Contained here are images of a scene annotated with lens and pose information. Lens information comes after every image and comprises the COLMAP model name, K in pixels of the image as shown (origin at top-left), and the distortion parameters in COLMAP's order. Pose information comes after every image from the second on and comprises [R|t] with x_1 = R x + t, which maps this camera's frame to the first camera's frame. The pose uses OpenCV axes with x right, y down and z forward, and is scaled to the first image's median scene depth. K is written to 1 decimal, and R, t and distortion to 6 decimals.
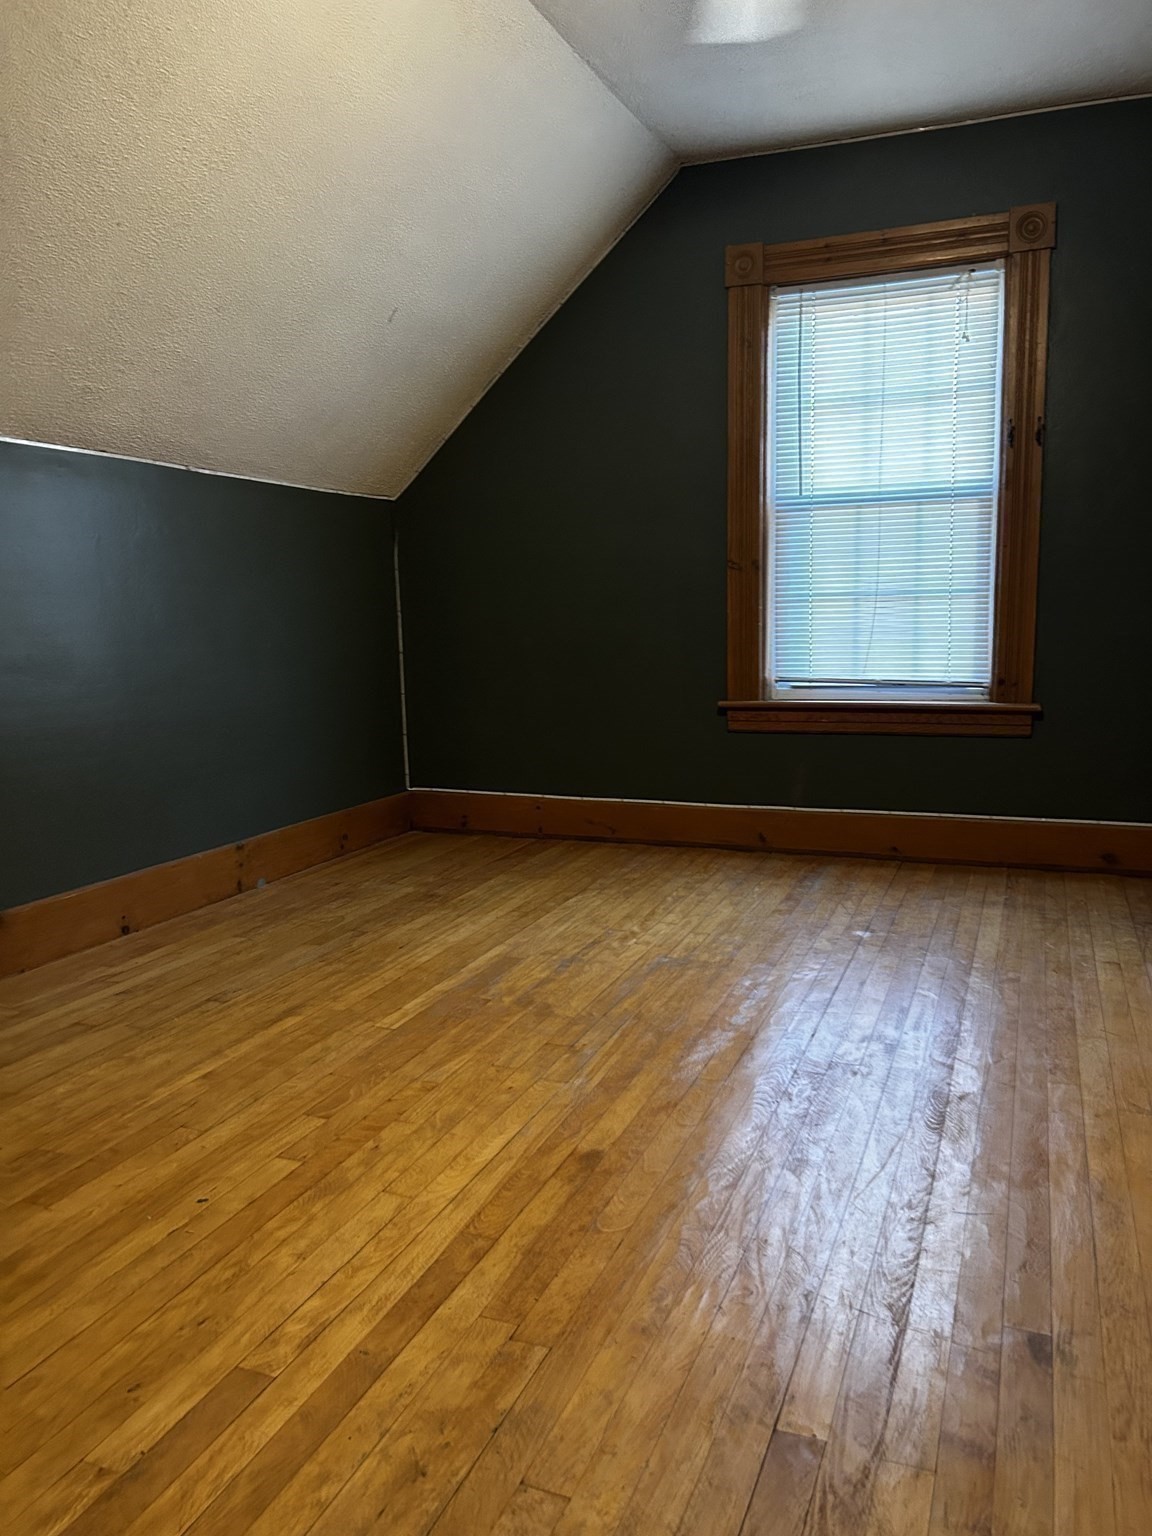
lens RADIAL K [[1159.8, 0, 576.0], [0, 1159.8, 767.5], [0, 0, 1]] dist [0.049472, -0.059362]
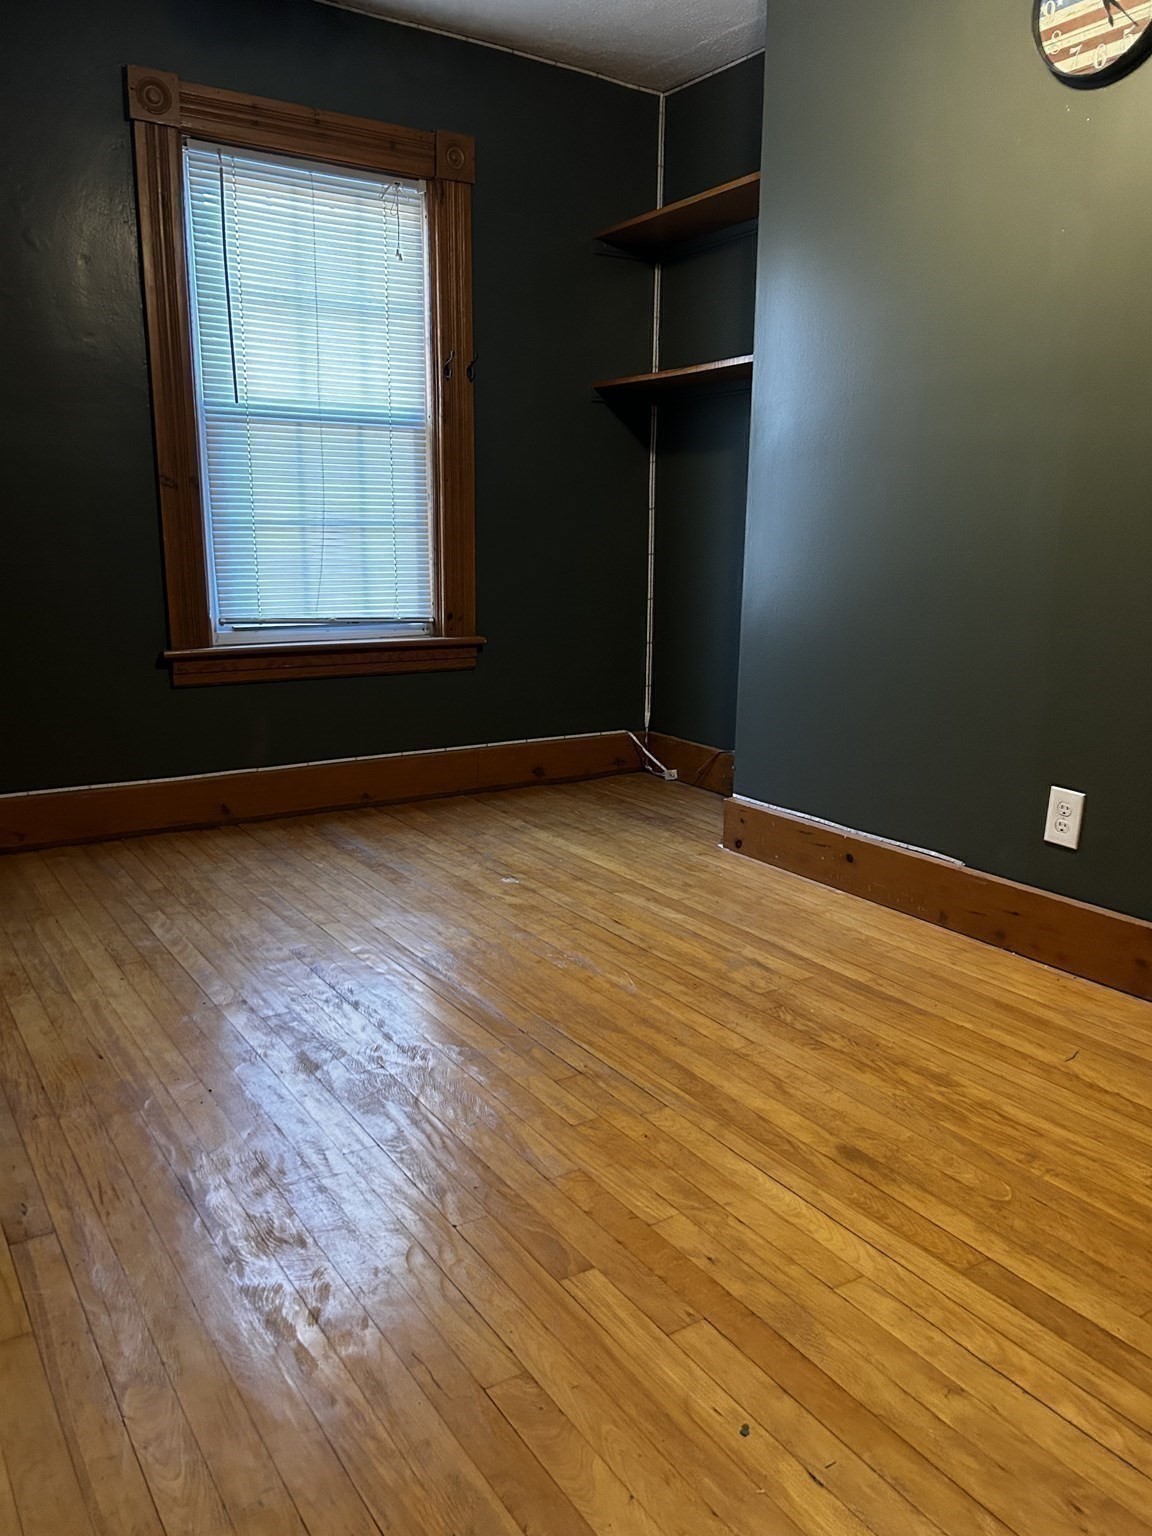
lens RADIAL K [[1159.8, 0, 576.1], [0, 1159.8, 773.6], [0, 0, 1]] dist [0.049472, -0.059362]
pose [[0.574574, -0.149084, 0.804760, -0.411336], [0.090485, 0.988813, 0.118576, -0.047585], [-0.813435, 0.004688, 0.581637, 0.320906]]
